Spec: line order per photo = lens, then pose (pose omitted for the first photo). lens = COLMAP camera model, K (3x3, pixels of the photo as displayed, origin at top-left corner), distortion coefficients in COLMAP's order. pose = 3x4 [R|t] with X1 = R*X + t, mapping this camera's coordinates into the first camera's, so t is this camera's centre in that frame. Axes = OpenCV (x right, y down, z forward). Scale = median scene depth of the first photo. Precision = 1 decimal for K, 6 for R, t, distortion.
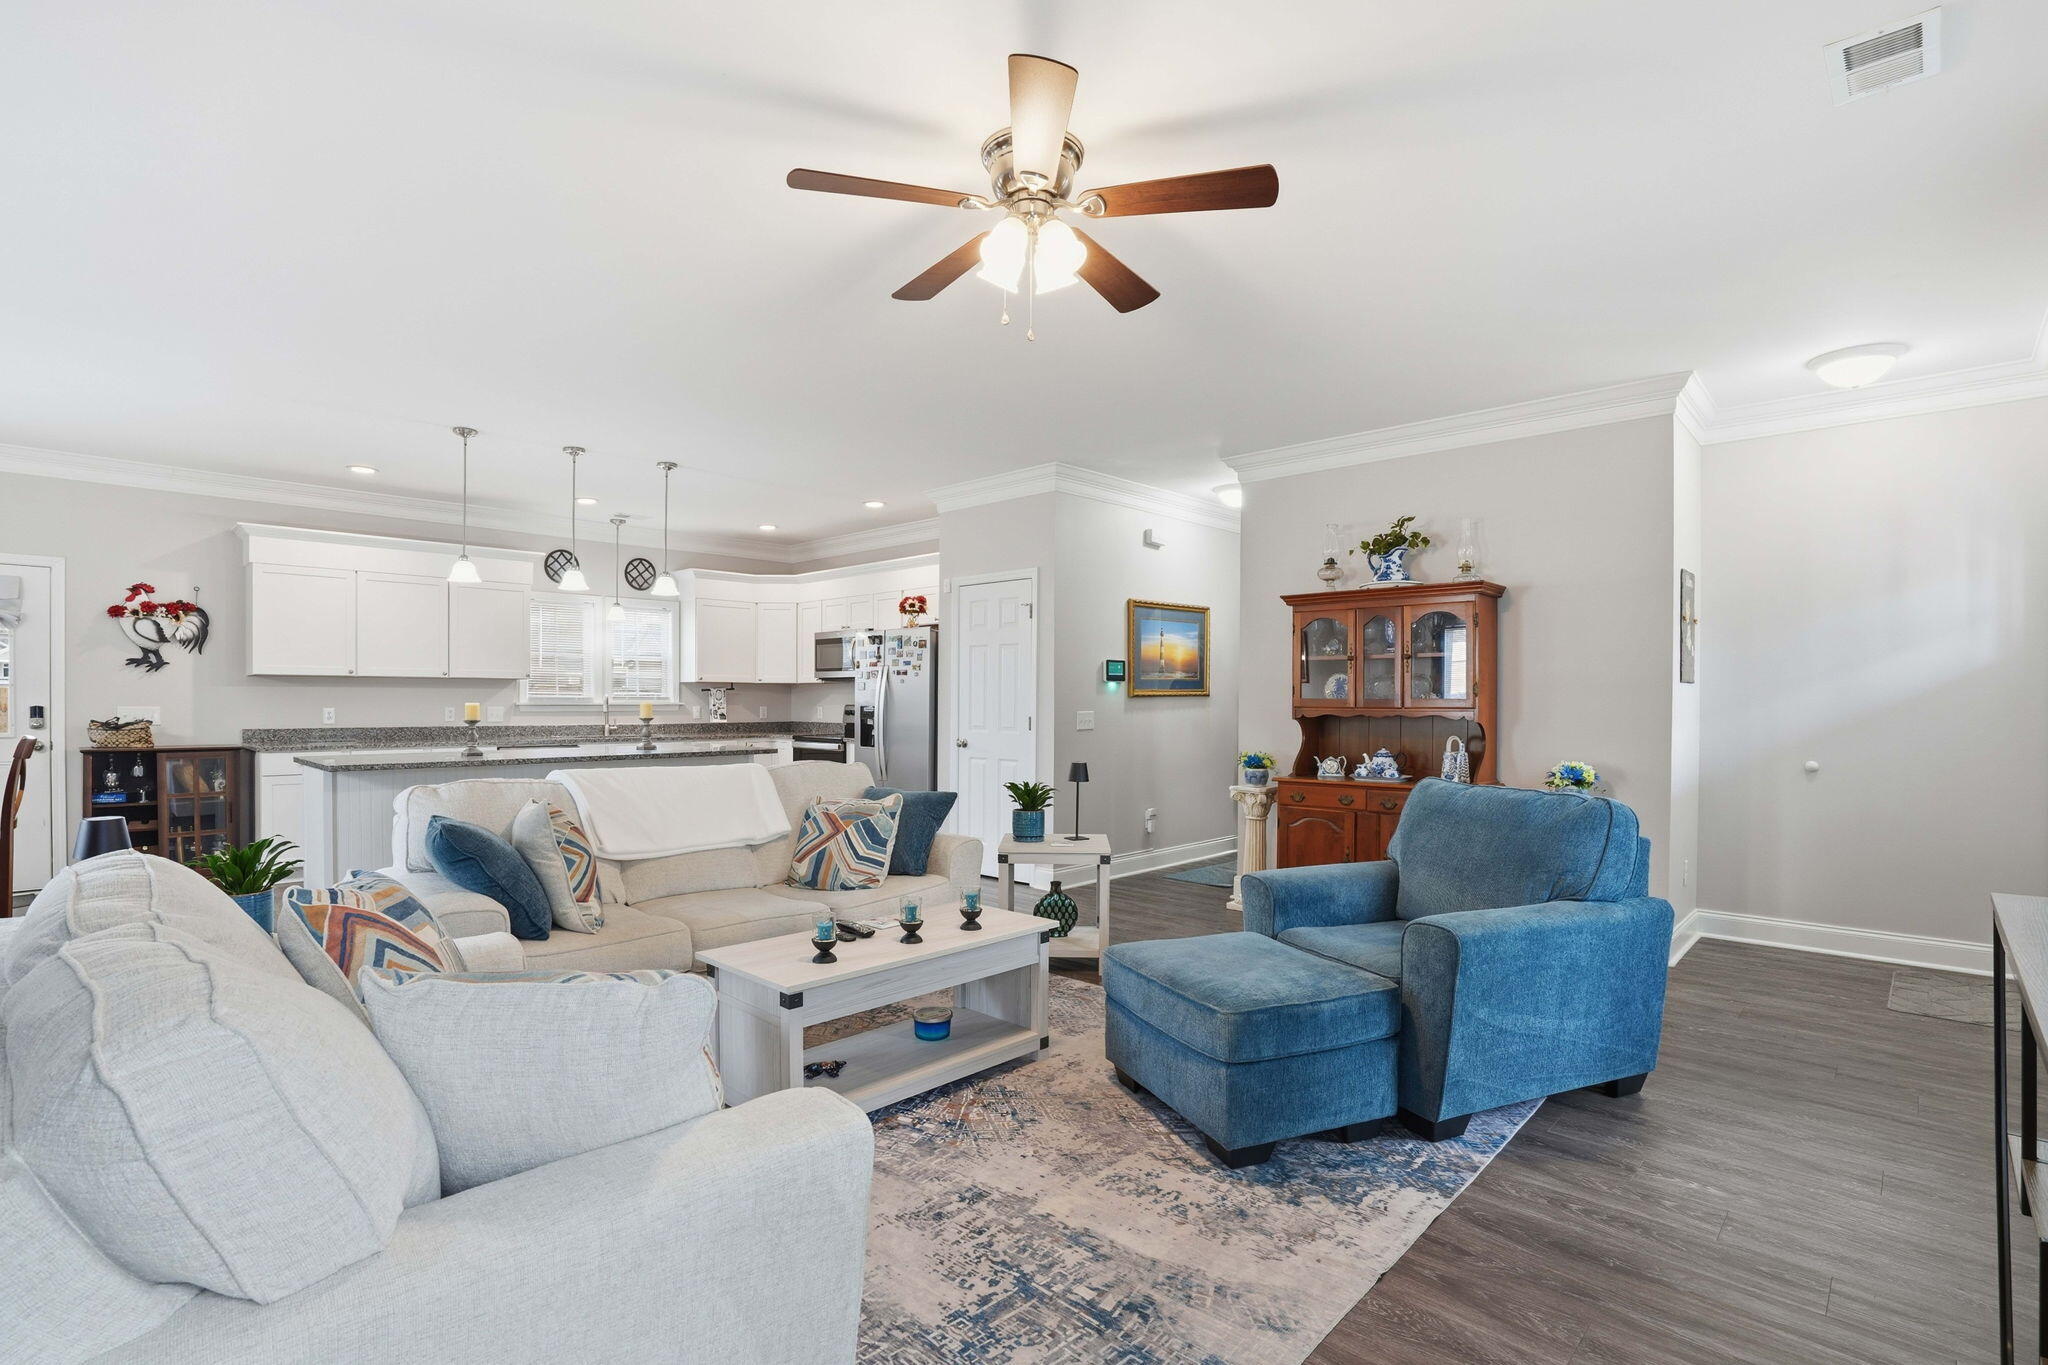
lens RADIAL K [[983.8, 0, 999.2], [0, 983.8, 715.9], [0, 0, 1]] dist [-0.047908, 0.026316]
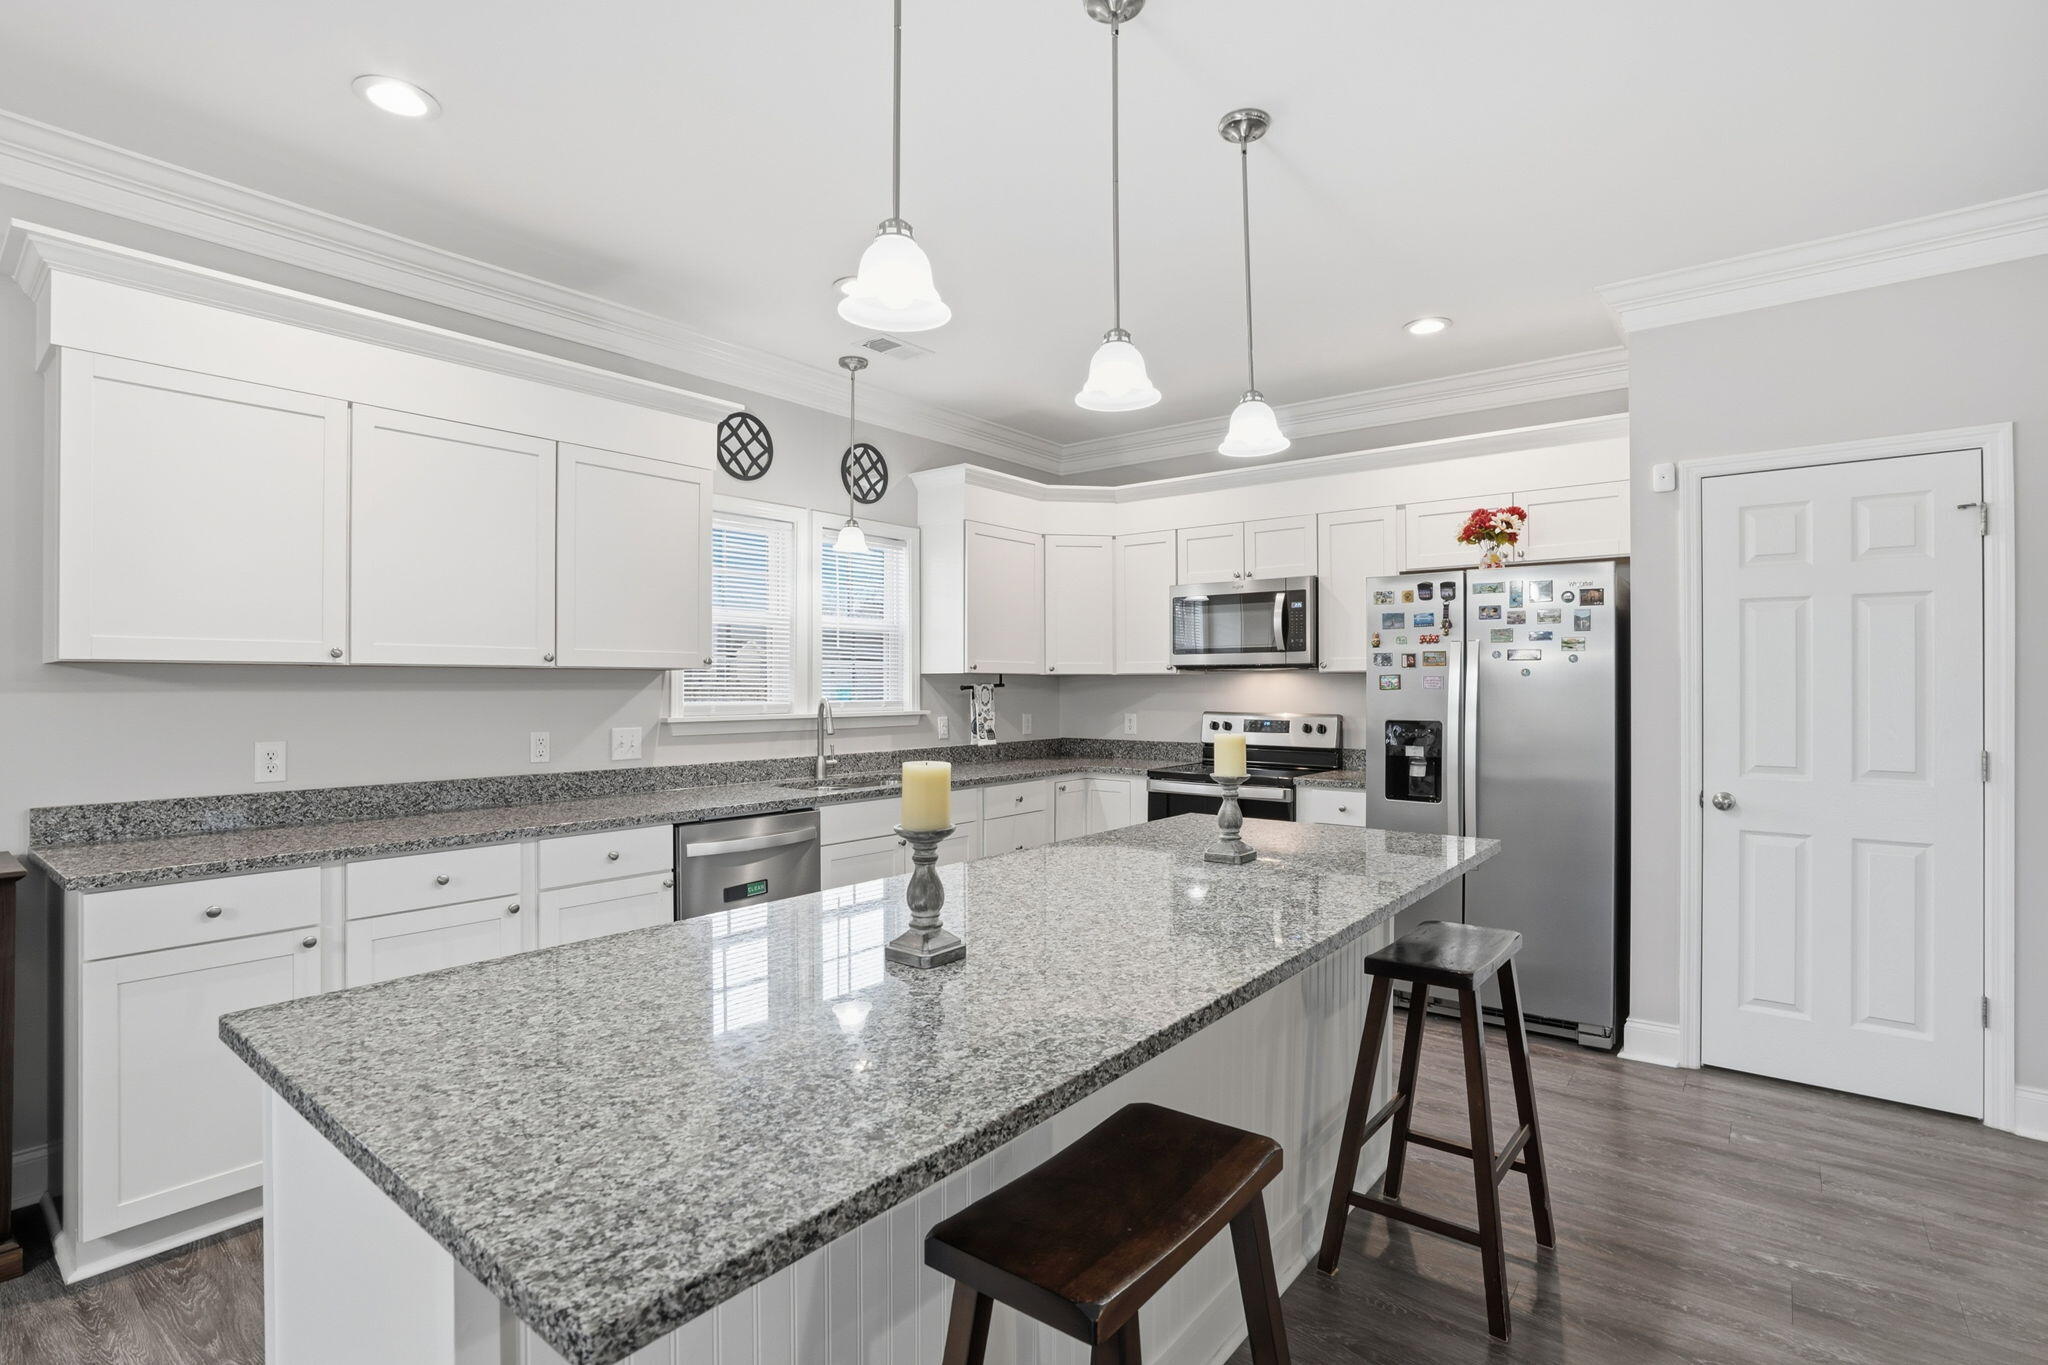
lens RADIAL K [[984.5, 0, 1021.1], [0, 984.5, 677.3], [0, 0, 1]] dist [-0.064249, 0.031156]
pose [[0.993794, -0.003933, 0.111168, -0.647881], [0.006610, 0.999697, -0.023727, -0.036536], [-0.111041, 0.024315, 0.993518, 0.861505]]
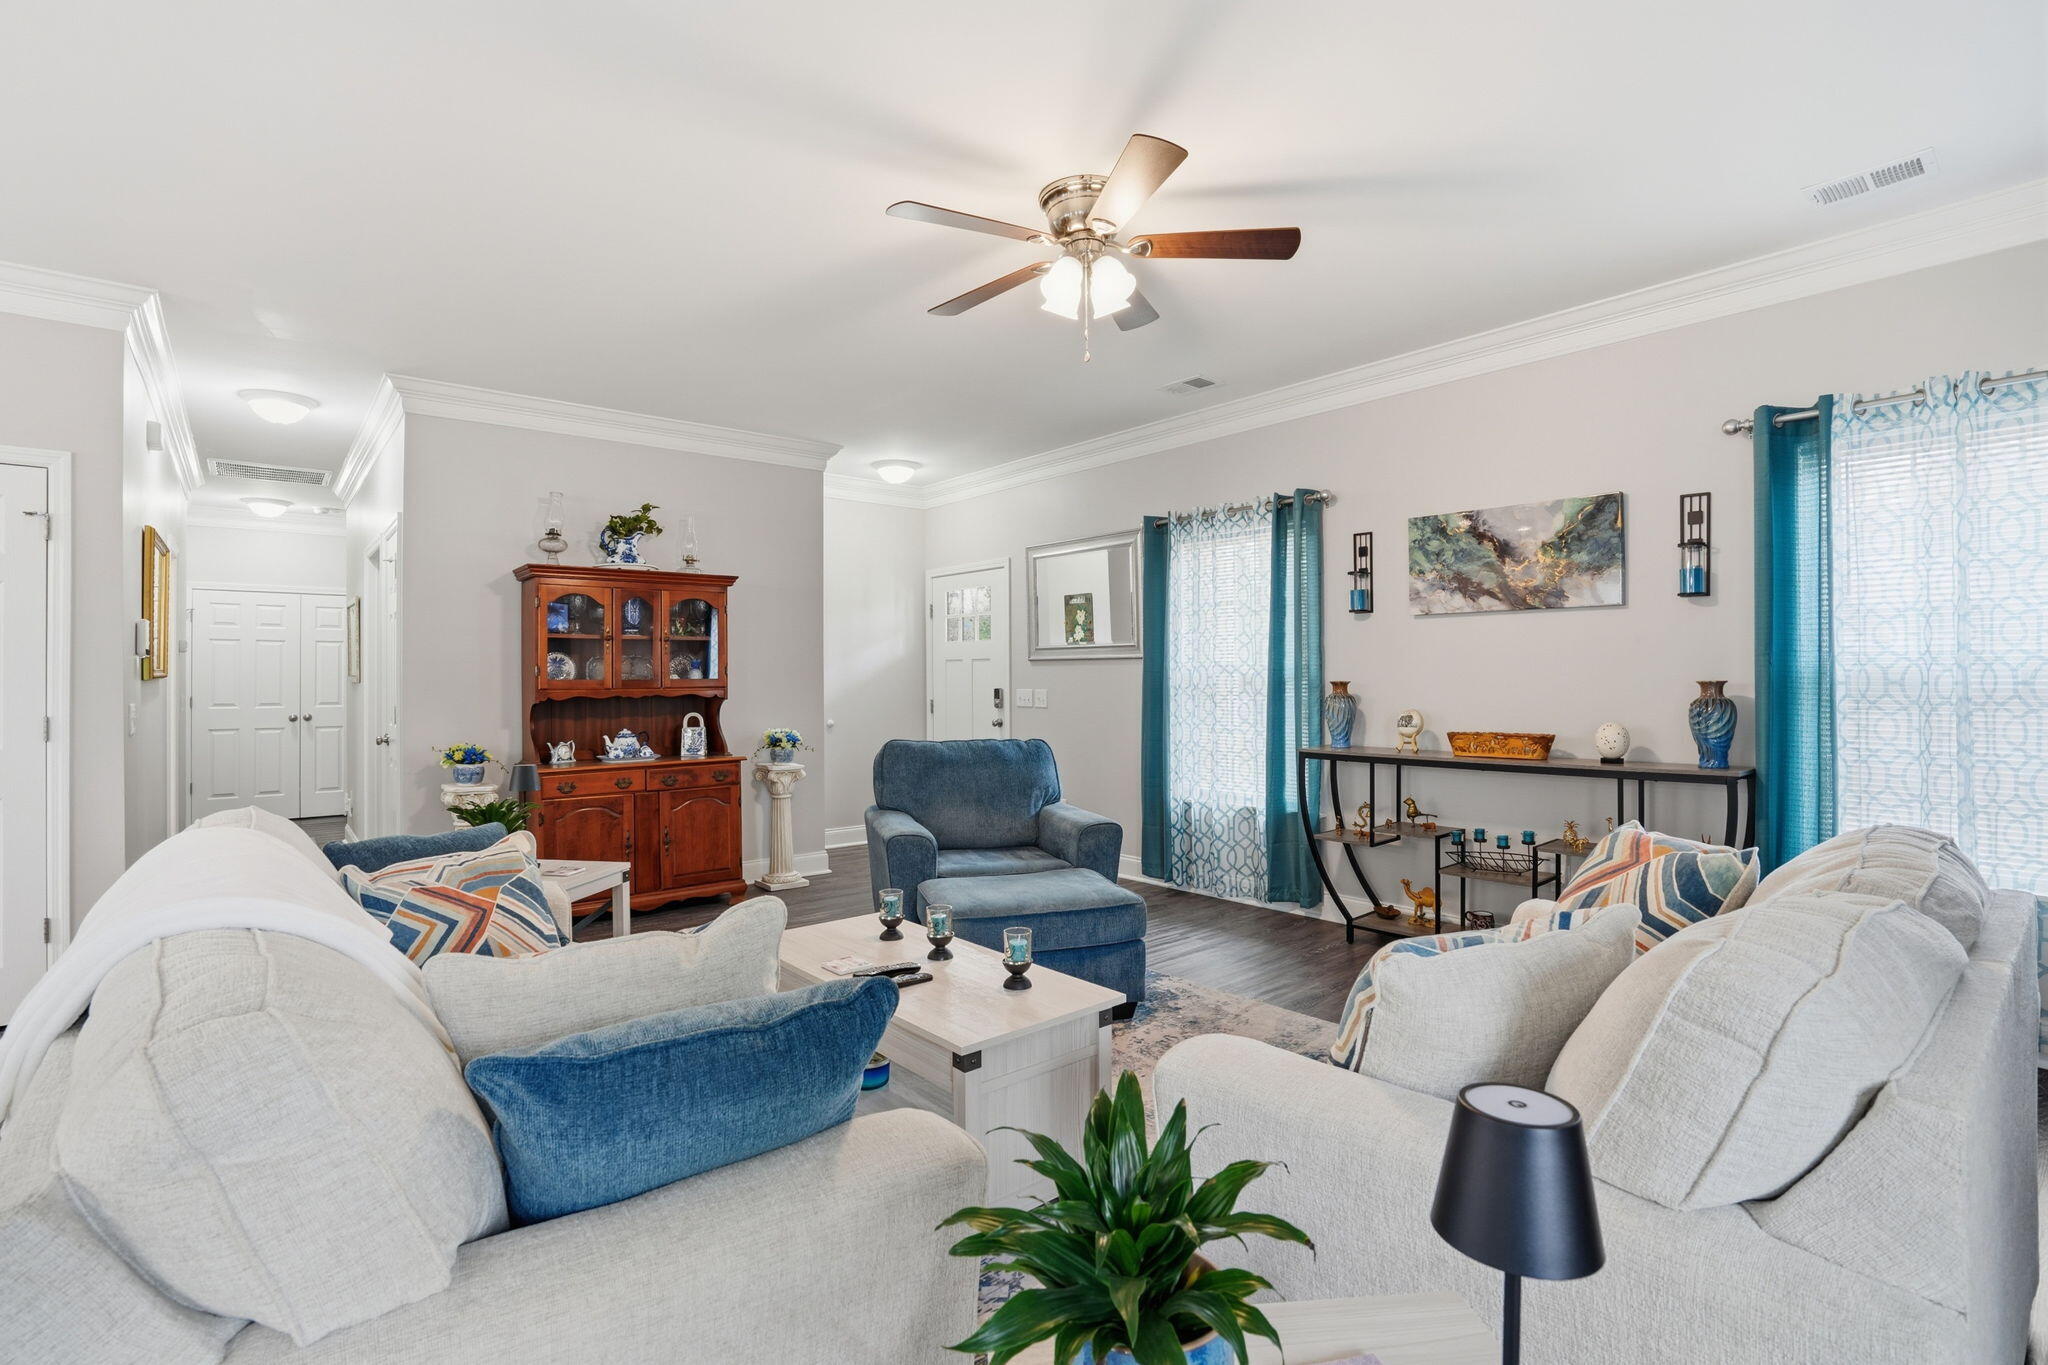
lens RADIAL K [[984.5, 0, 1021.1], [0, 984.5, 677.3], [0, 0, 1]] dist [-0.064249, 0.031156]
pose [[0.082240, -0.000679, 0.996612, -0.642184], [0.025502, 0.999674, -0.001423, -0.008878], [-0.996286, 0.025533, 0.082231, 0.577752]]
